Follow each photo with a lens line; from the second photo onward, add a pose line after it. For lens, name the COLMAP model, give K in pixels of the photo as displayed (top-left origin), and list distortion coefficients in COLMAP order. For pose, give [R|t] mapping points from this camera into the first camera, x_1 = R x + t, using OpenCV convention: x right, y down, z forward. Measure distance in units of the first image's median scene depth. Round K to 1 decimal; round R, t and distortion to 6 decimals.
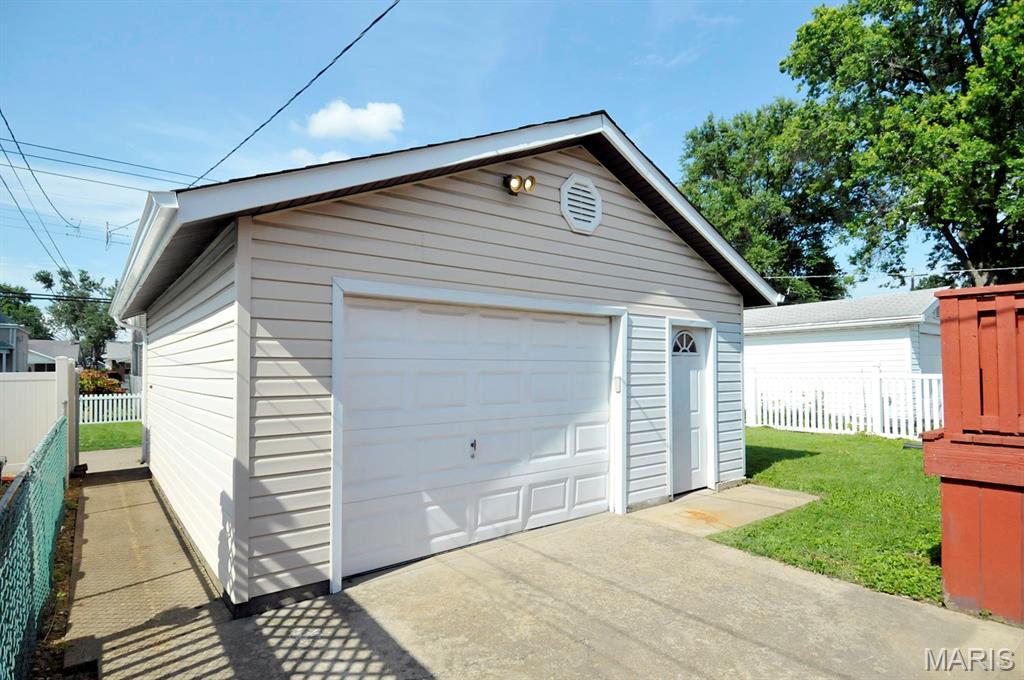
lens RADIAL K [[528.5, 0, 508.8], [0, 528.5, 360.9], [0, 0, 1]] dist [0.046872, -0.050128]
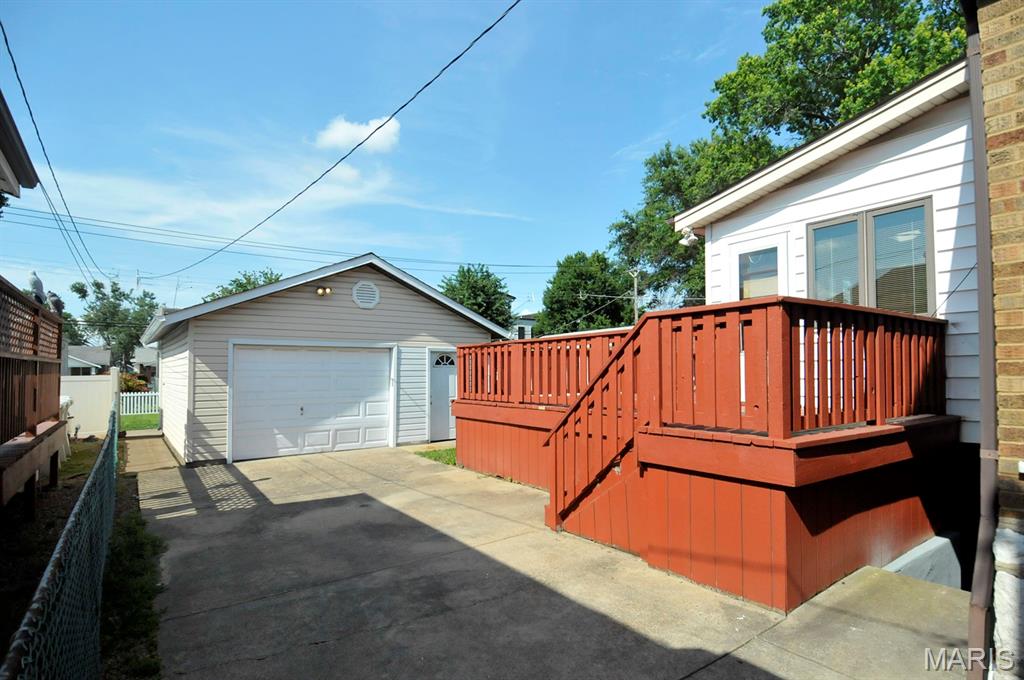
lens RADIAL K [[528.5, 0, 508.8], [0, 528.5, 360.9], [0, 0, 1]] dist [0.046872, -0.050128]
pose [[0.999408, -0.000638, -0.034391, 0.703487], [0.000478, 0.999989, -0.004654, -0.025525], [0.034393, 0.004635, 0.999398, -0.957477]]
